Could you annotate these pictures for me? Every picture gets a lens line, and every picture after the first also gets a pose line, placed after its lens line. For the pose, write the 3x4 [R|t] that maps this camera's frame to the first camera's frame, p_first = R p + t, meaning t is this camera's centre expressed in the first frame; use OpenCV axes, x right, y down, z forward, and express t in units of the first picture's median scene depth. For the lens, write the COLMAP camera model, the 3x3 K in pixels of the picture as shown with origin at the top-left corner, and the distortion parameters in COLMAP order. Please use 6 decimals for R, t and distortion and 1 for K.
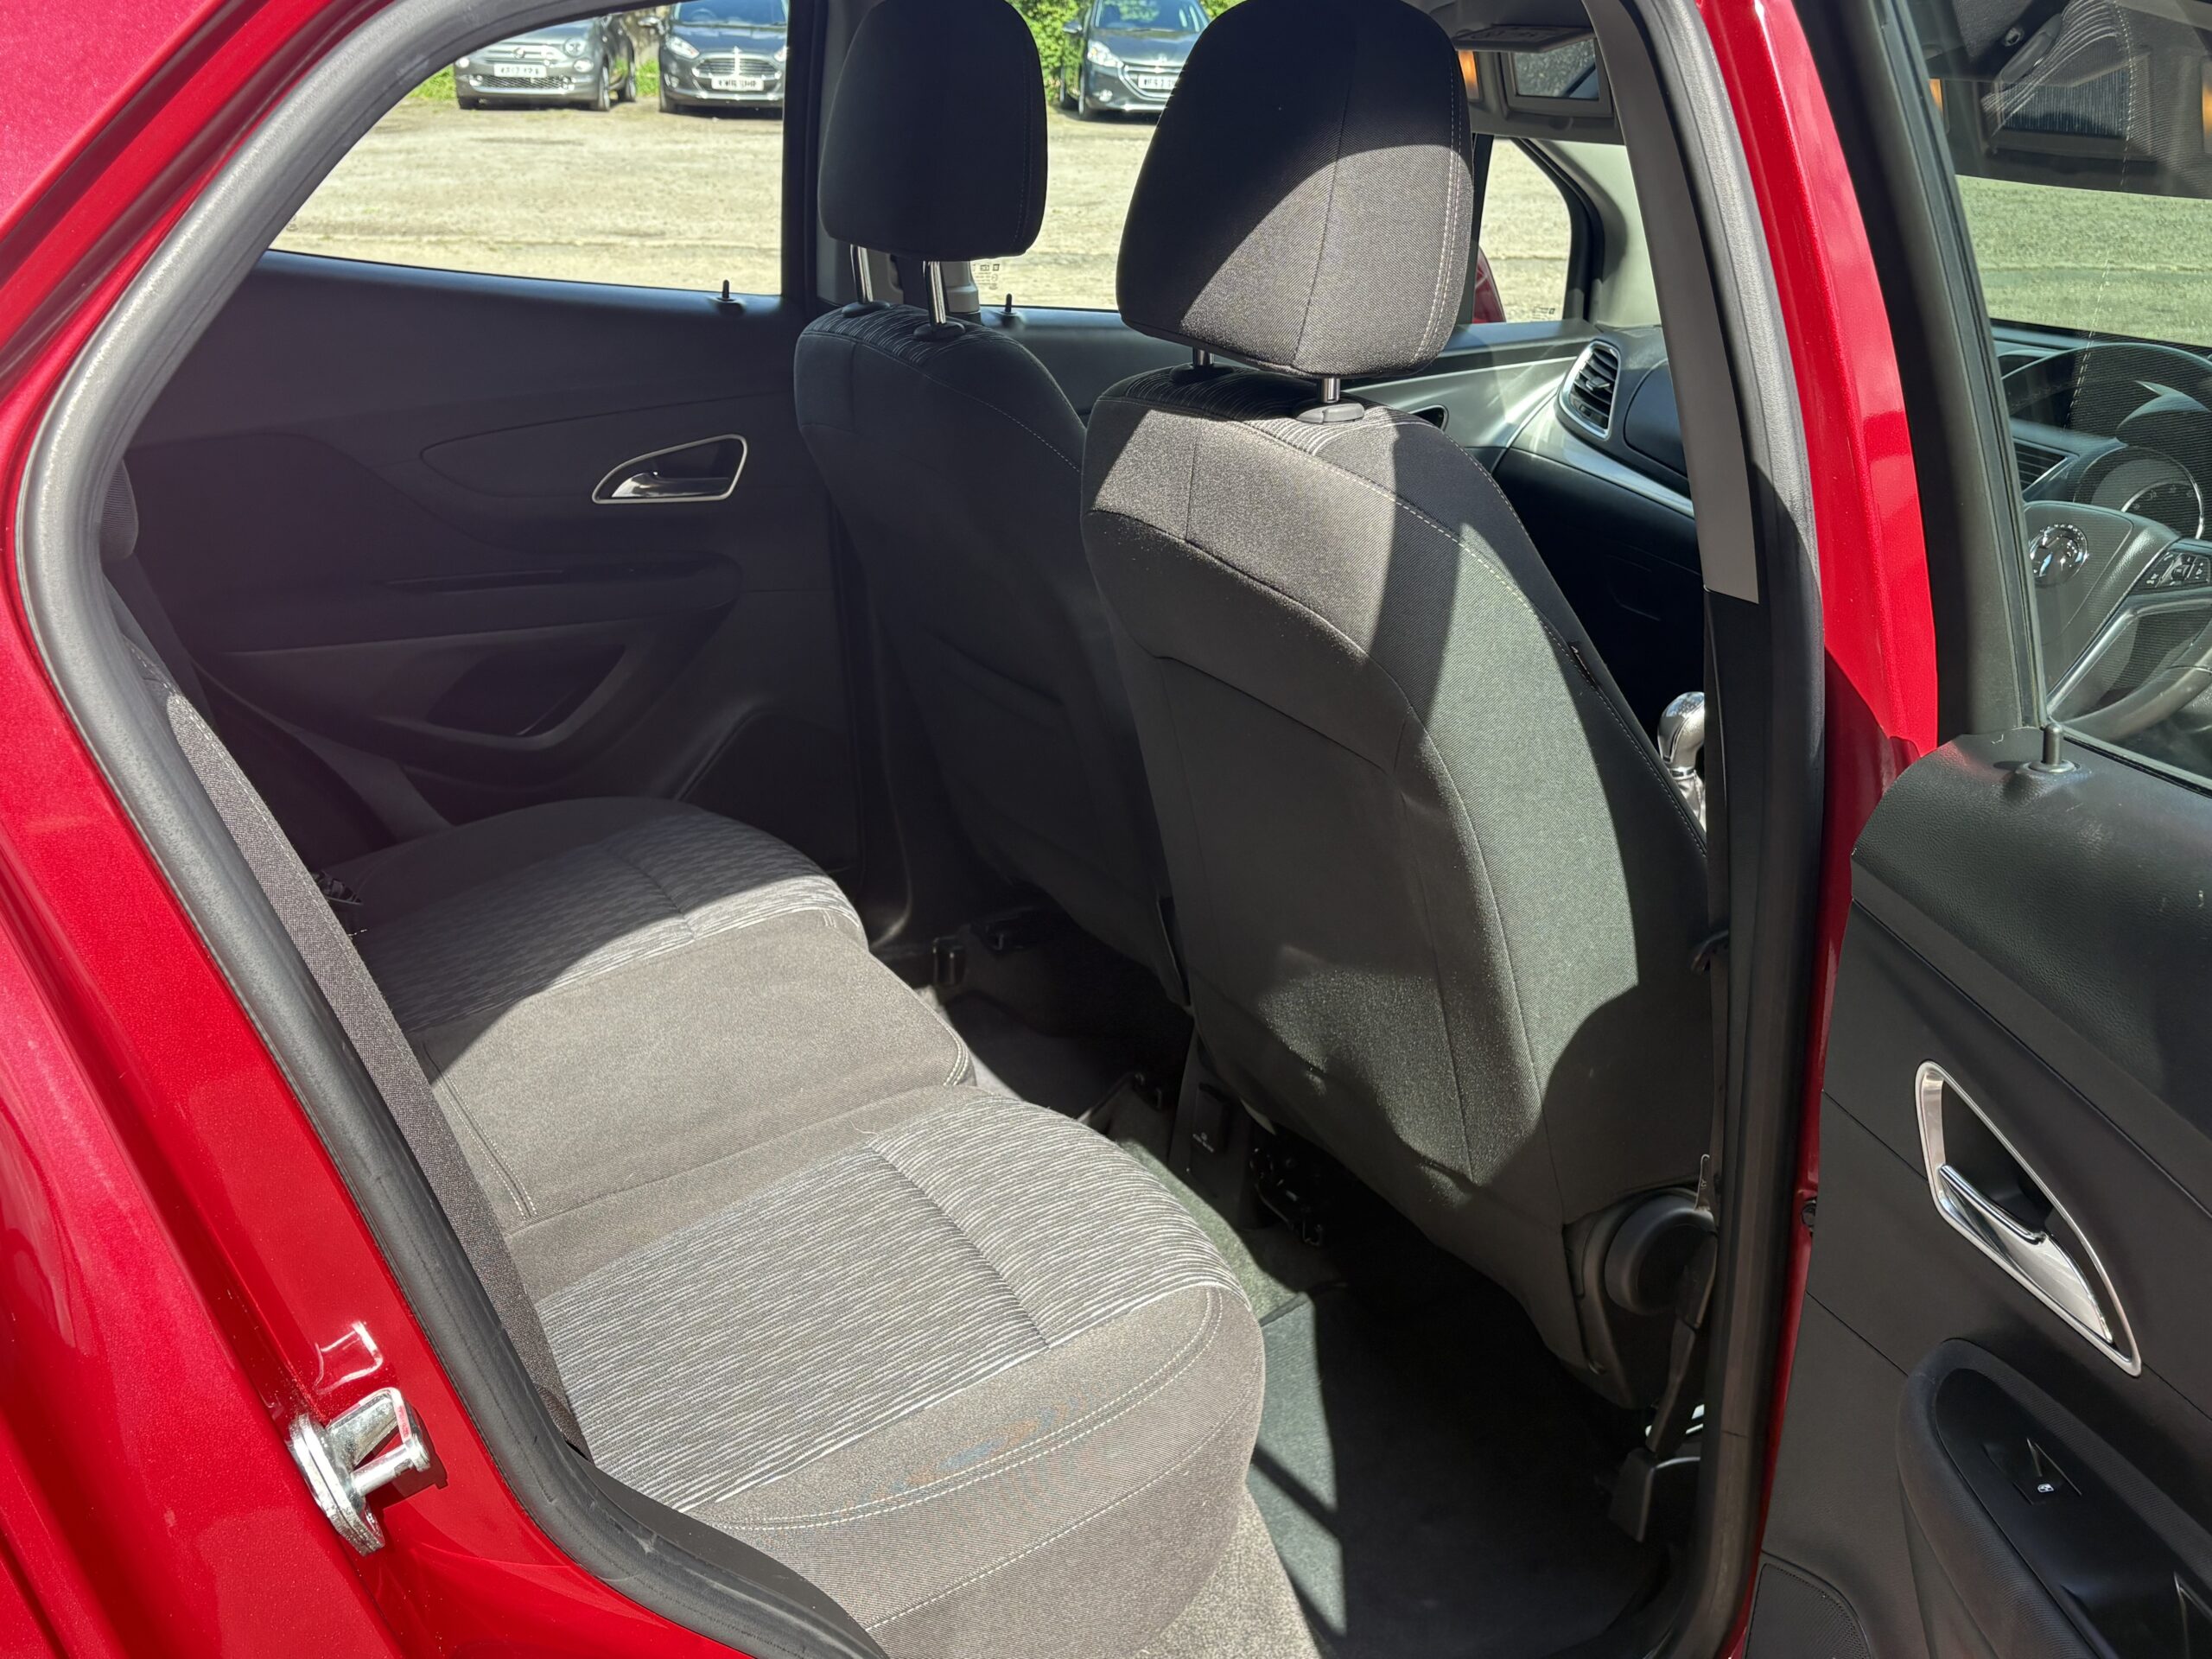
lens RADIAL K [[2139.8, 0, 1112.9], [0, 2139.8, 805.2], [0, 0, 1]] dist [0.024346, -0.009175]
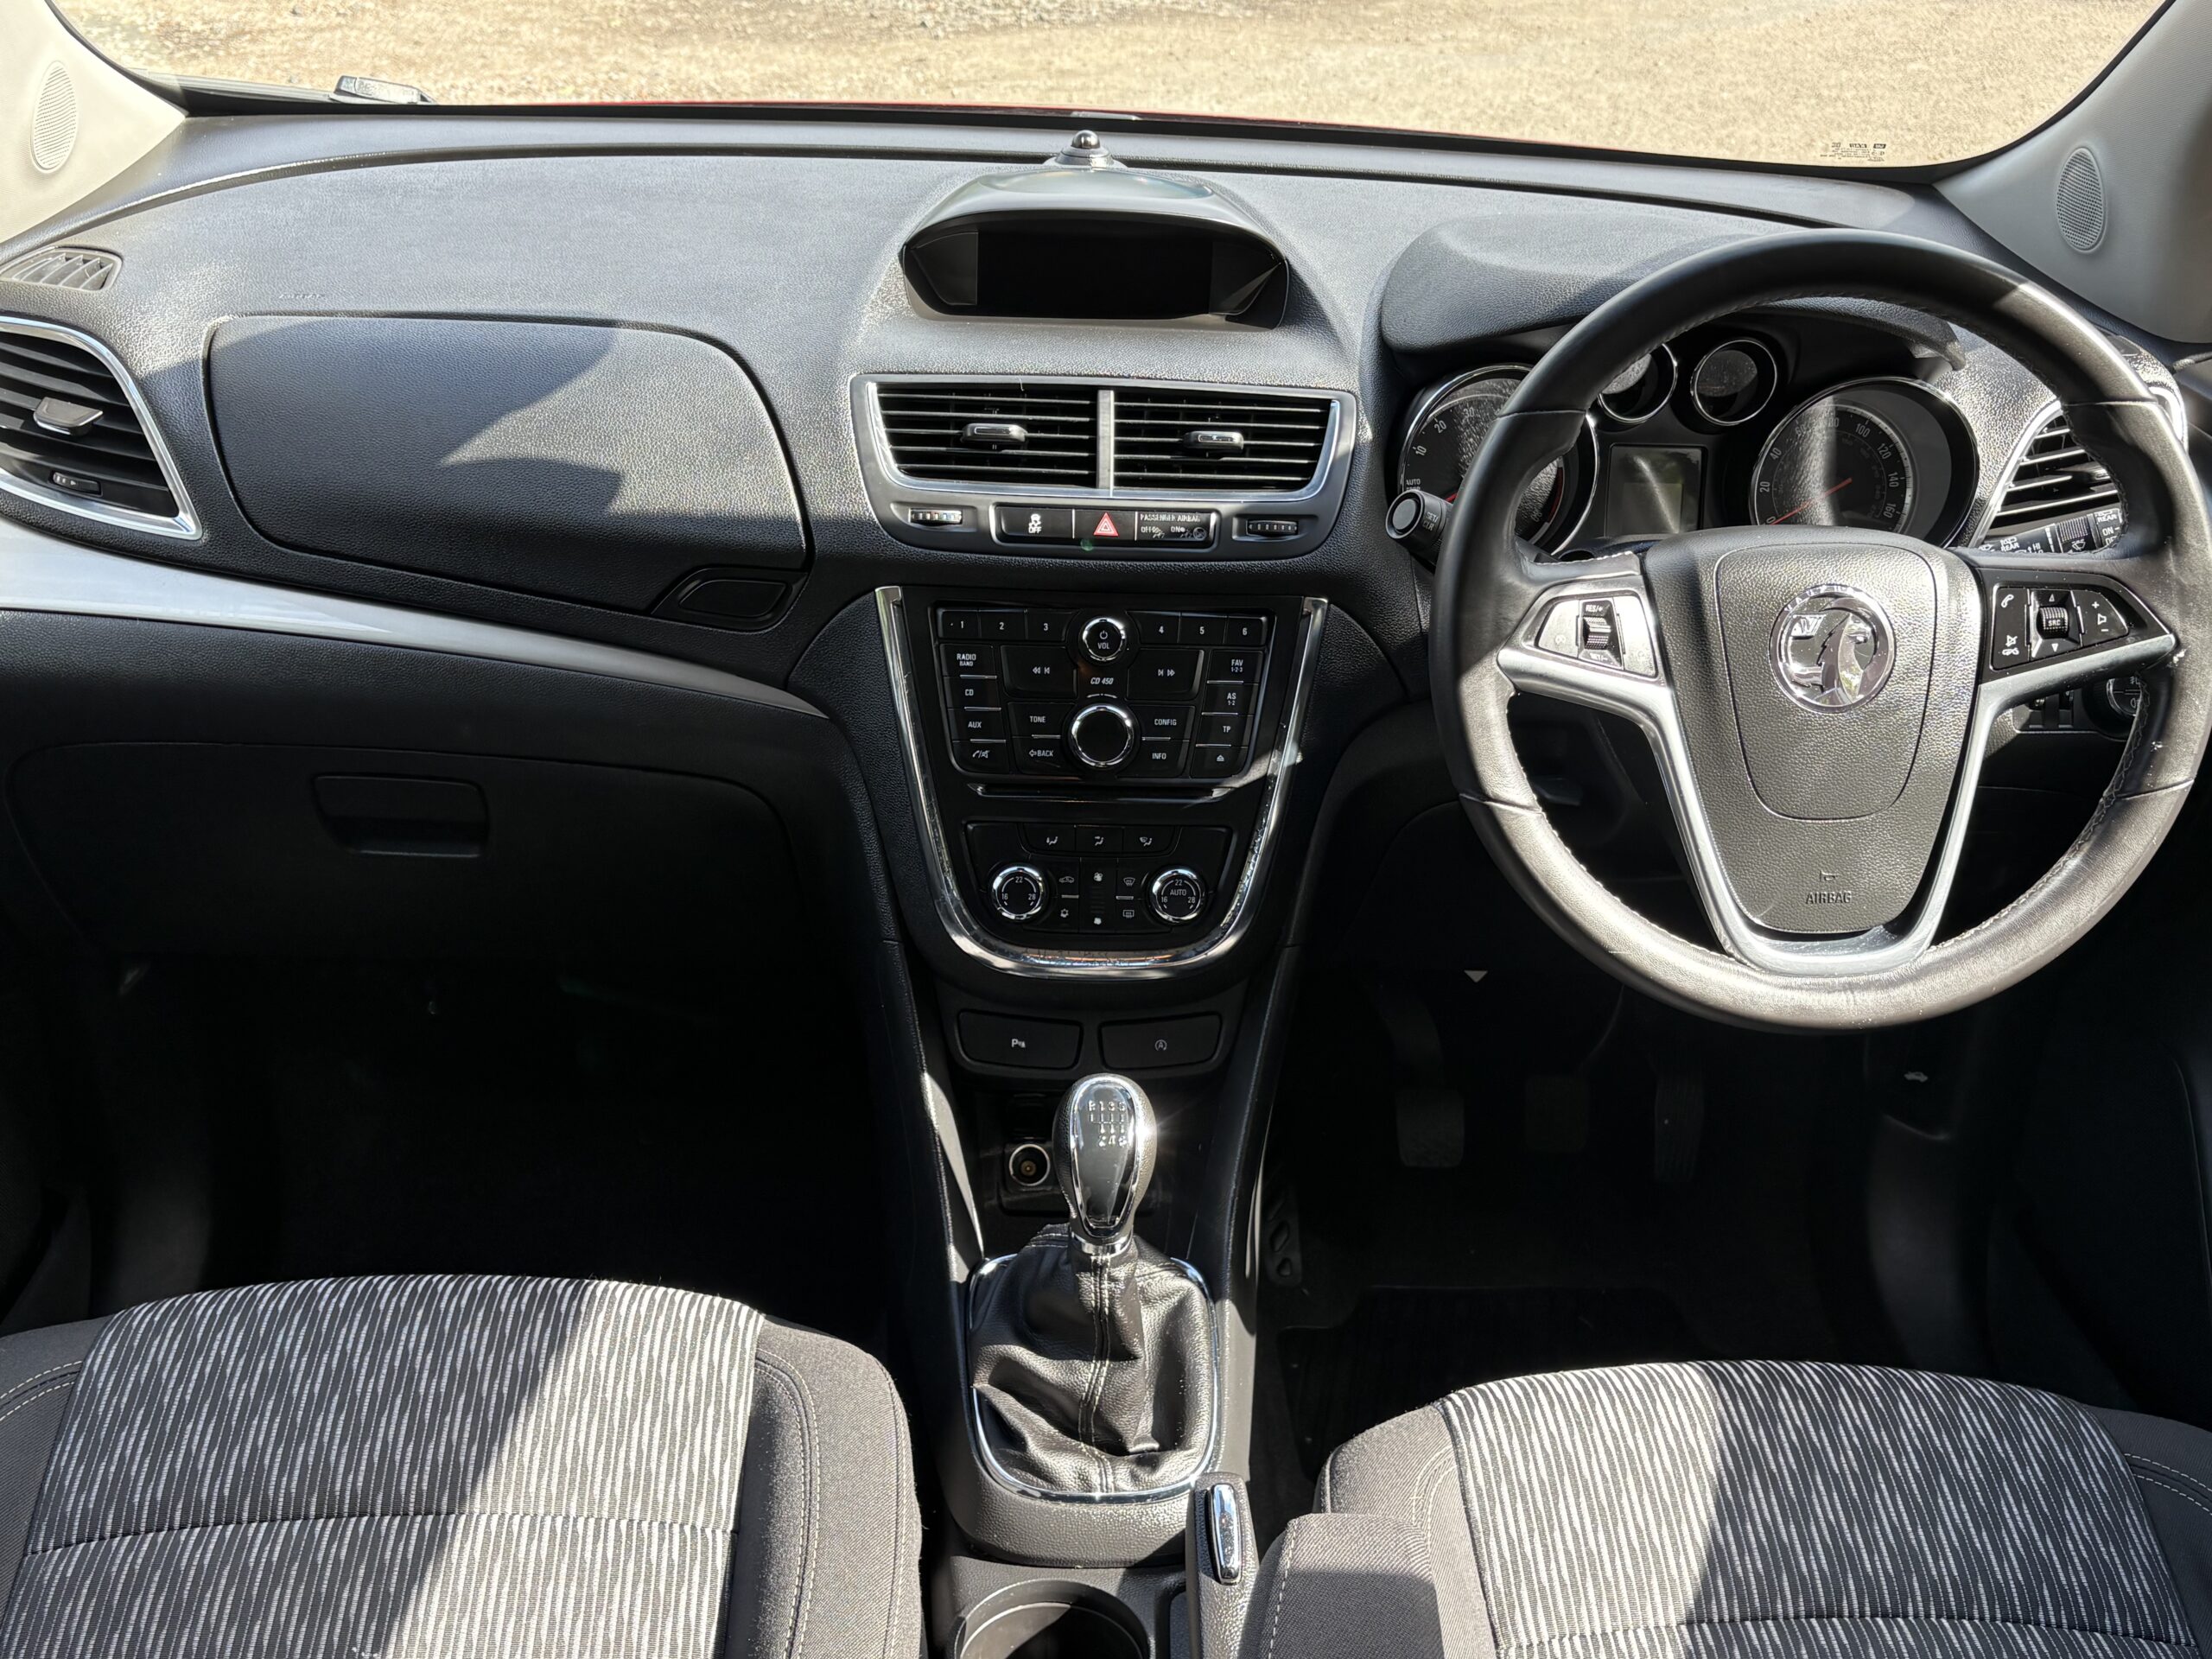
lens RADIAL K [[2205.0, 0, 1066.2], [0, 2205.0, 823.4], [0, 0, 1]] dist [0.005830, -0.002813]
pose [[0.444194, -0.430875, 0.785518, -0.013629], [0.276471, 0.899894, 0.337275, -0.040163], [-0.852206, 0.067358, 0.518852, 0.110675]]
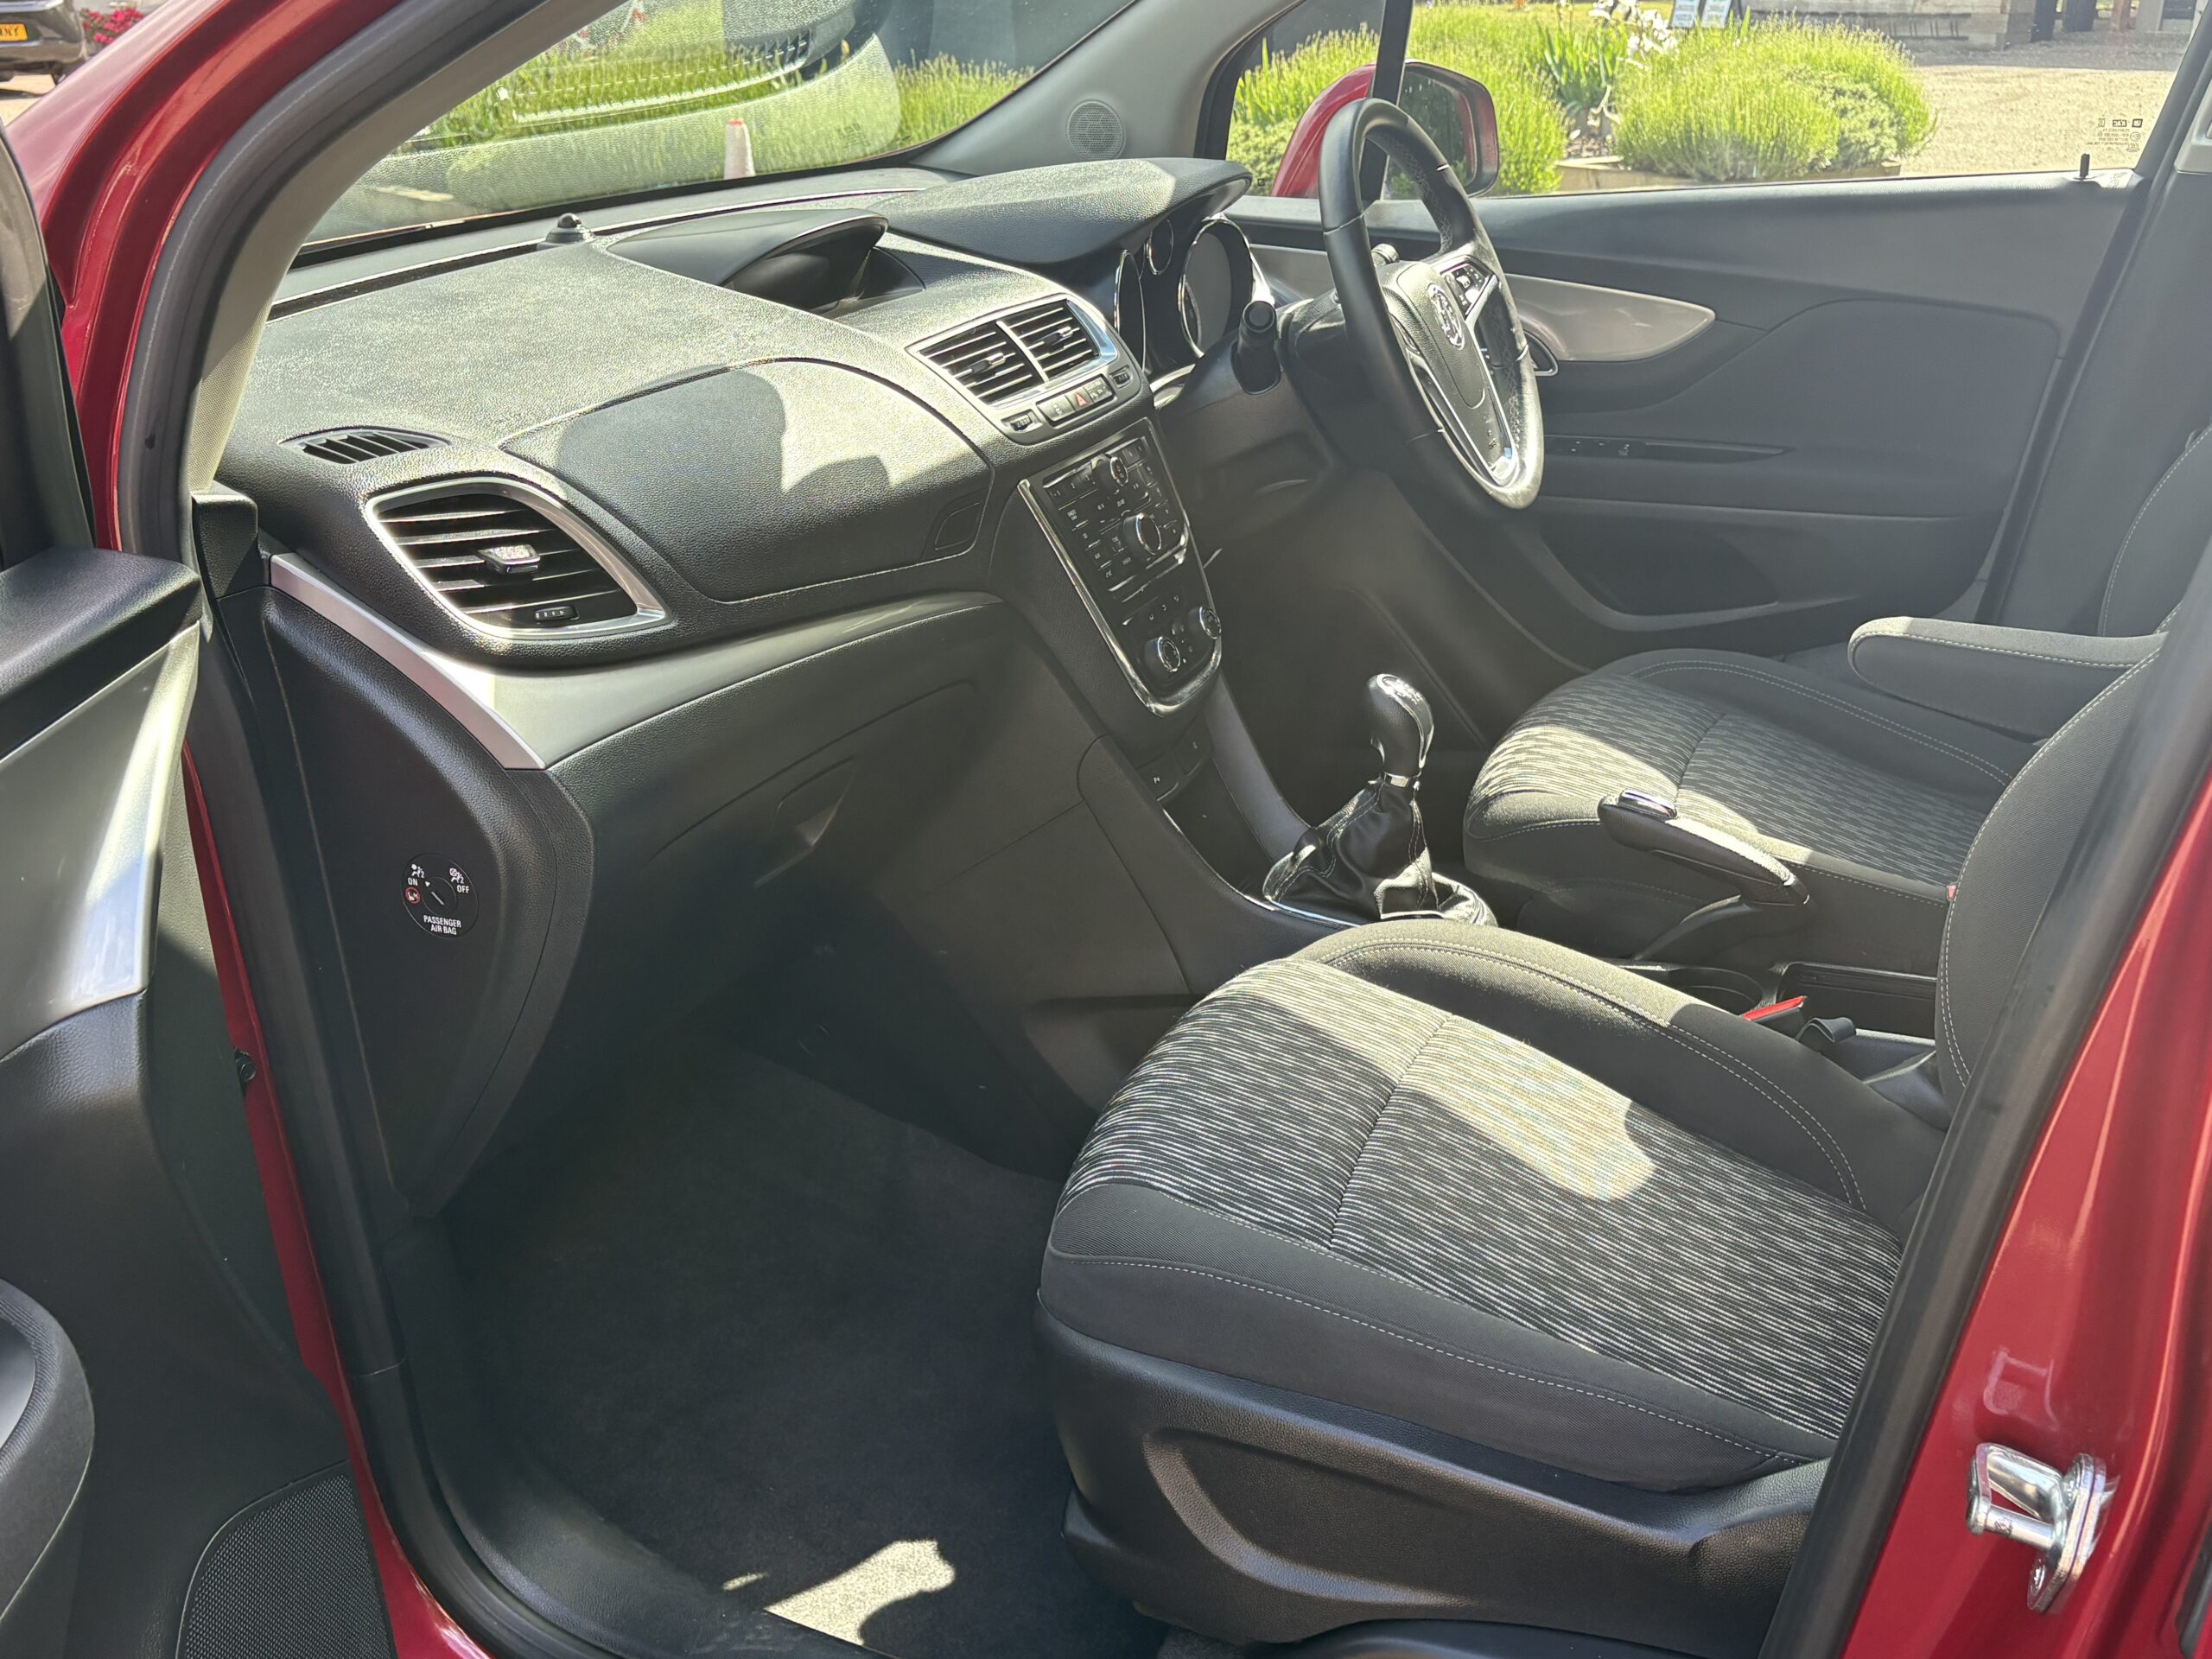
lens RADIAL K [[2159.1, 0, 1090.6], [0, 2159.1, 822.5], [0, 0, 1]] dist [0.033300, 0.009082]
pose [[-0.631230, -0.309985, 0.710955, -0.031770], [0.258372, 0.780256, 0.569600, -0.069153], [-0.731295, 0.543240, -0.412430, 0.209491]]
